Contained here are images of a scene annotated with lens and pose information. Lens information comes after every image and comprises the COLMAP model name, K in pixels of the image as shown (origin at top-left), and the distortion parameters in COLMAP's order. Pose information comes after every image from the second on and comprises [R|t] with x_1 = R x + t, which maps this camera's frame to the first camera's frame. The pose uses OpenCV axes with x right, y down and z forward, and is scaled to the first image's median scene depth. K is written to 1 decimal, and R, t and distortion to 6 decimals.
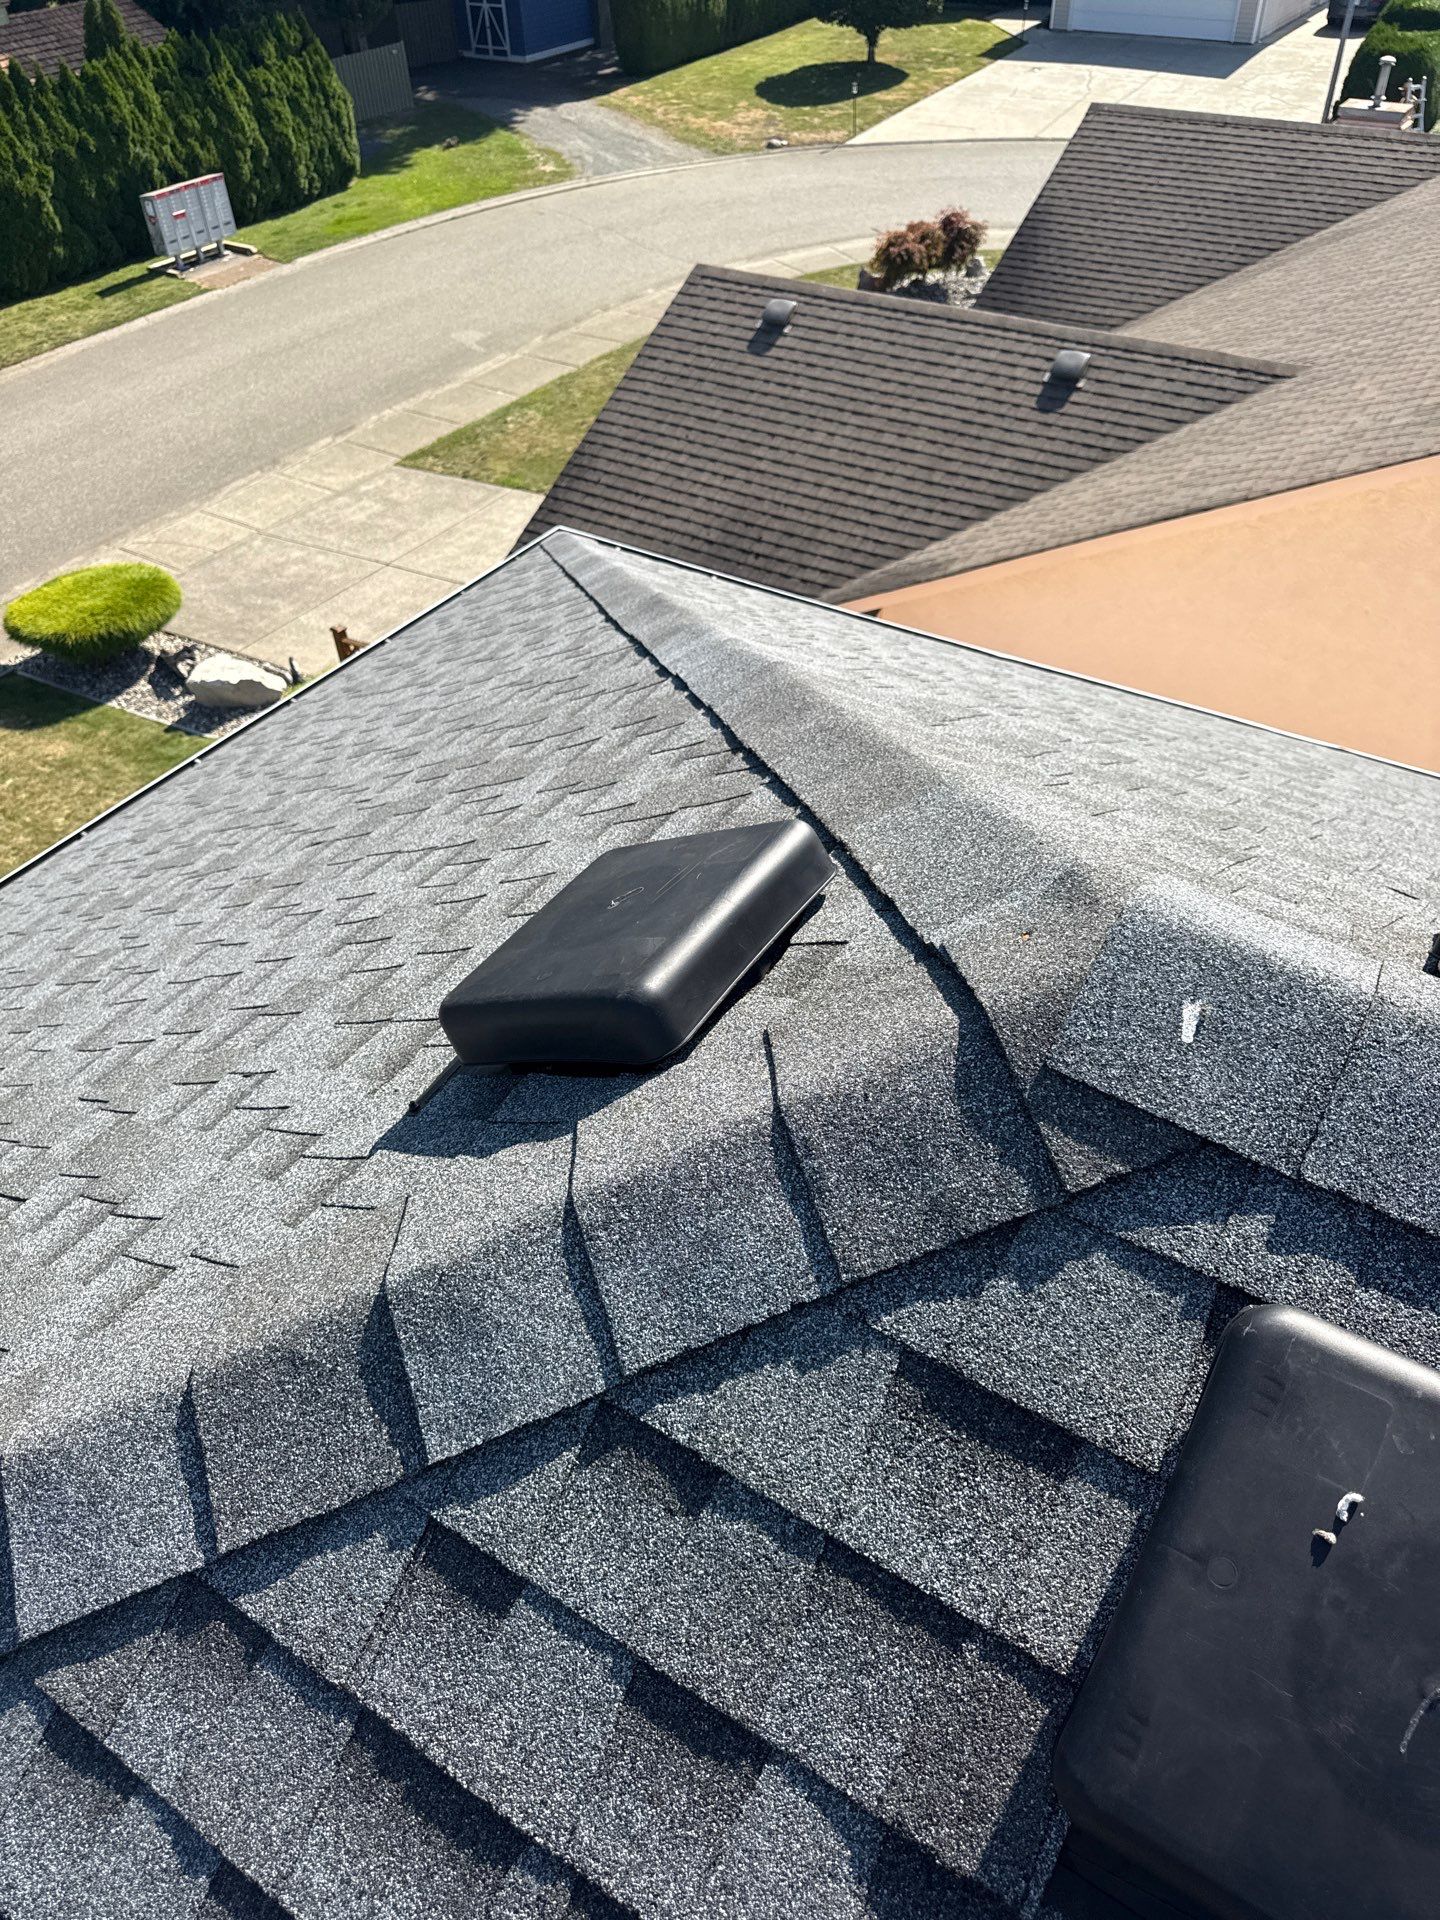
lens RADIAL K [[1330.6, 0, 712.5], [0, 1330.6, 944.3], [0, 0, 1]] dist [0.017216, -0.018966]
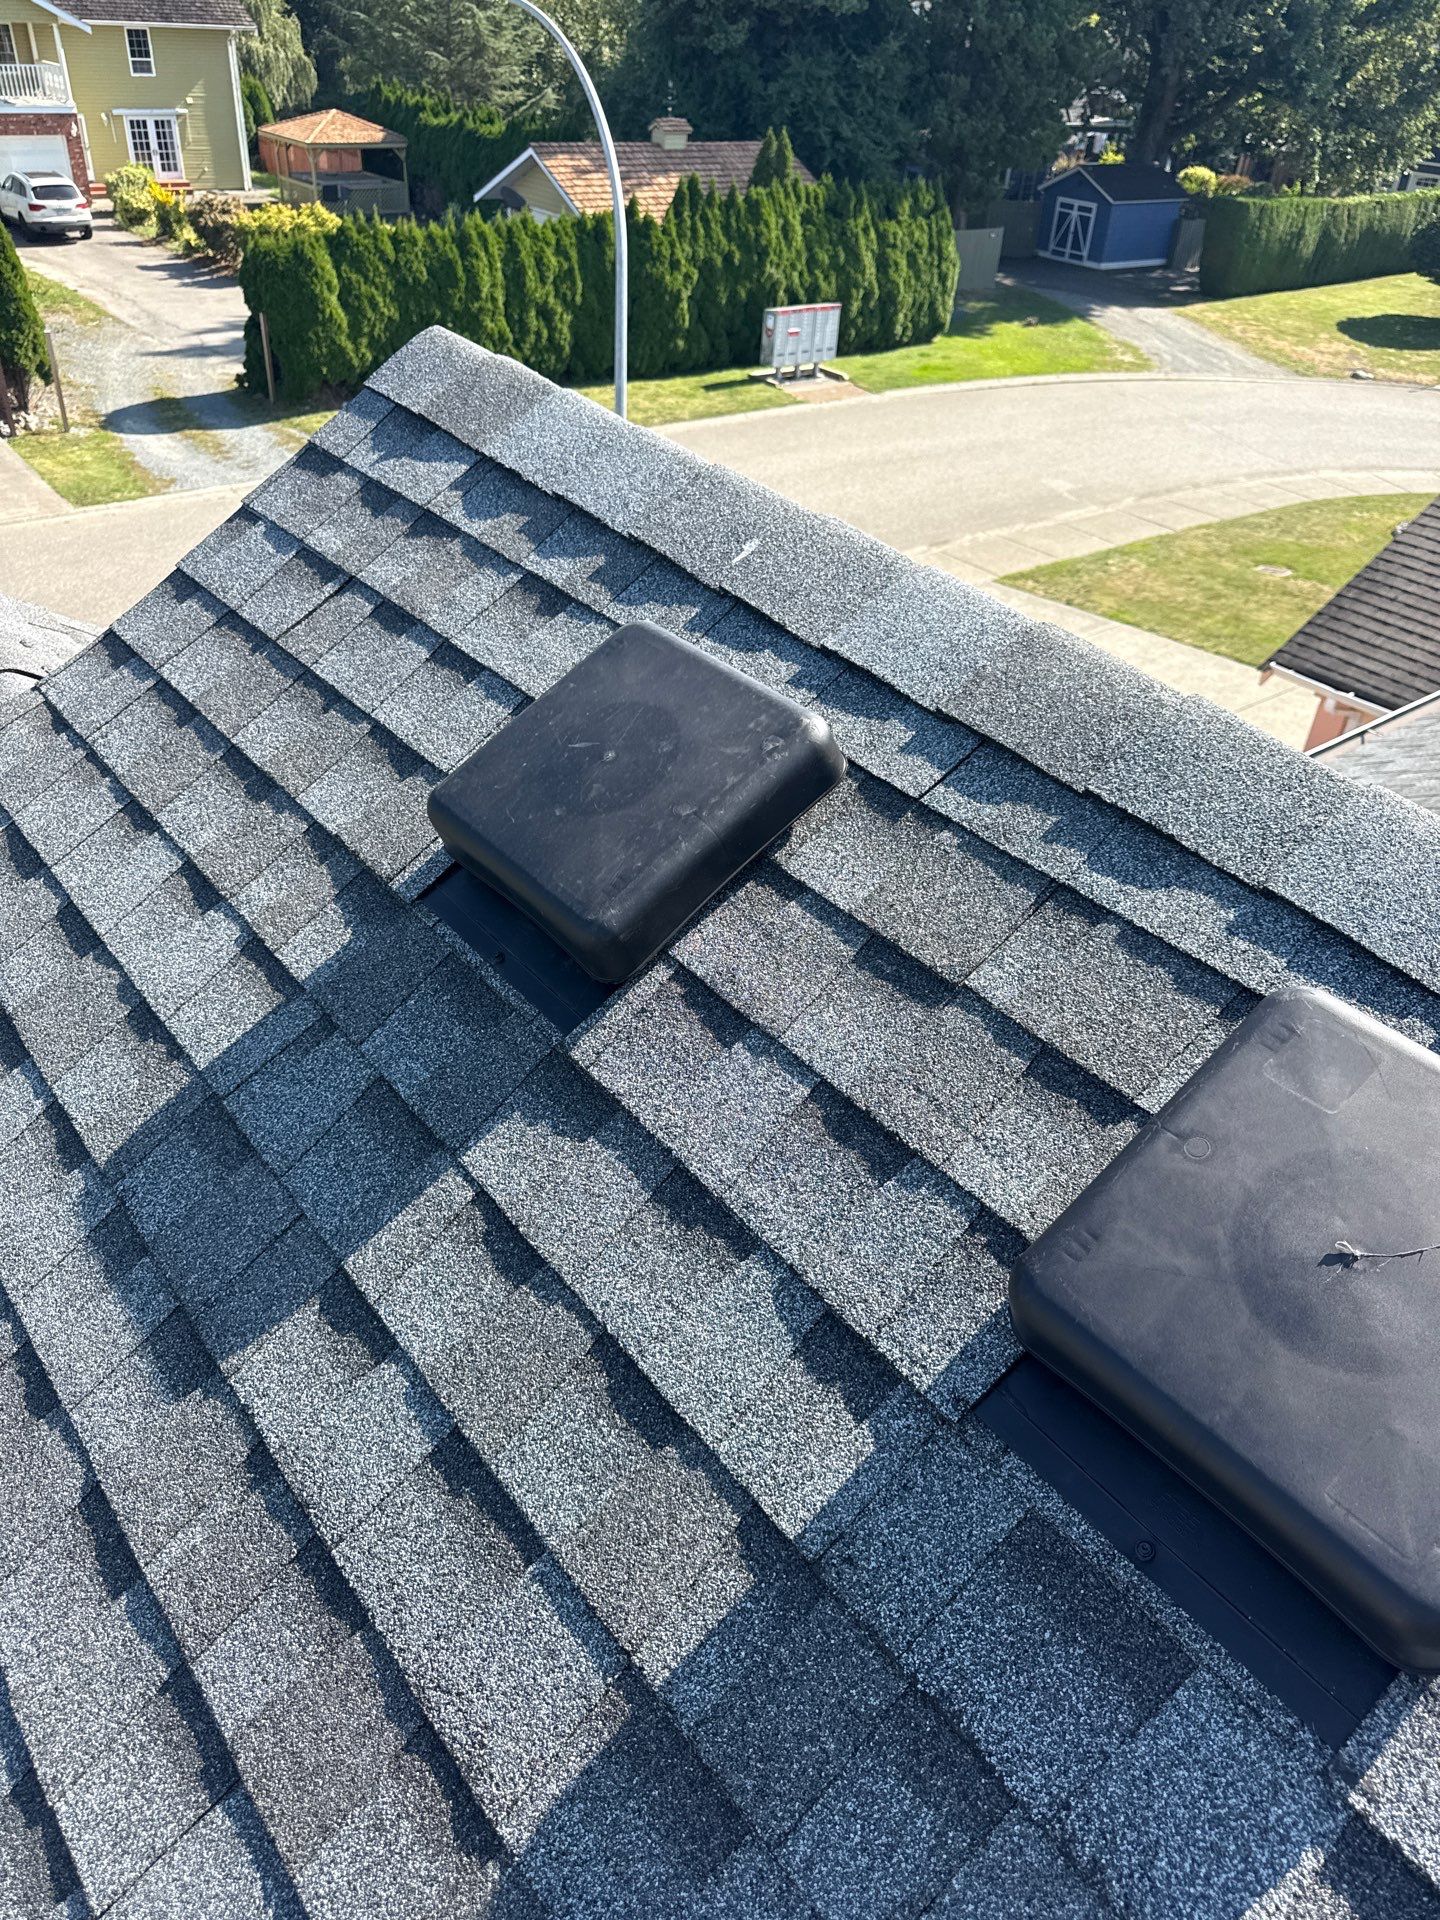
lens RADIAL K [[1356.3, 0, 720.0], [0, 1356.3, 960.0], [0, 0, 1]] dist [-0.000010, -0.005072]
pose [[0.951929, 0.246491, -0.181863, -0.137619], [-0.268151, 0.957555, -0.105750, 0.054429], [0.148077, 0.149433, 0.977621, 0.022119]]
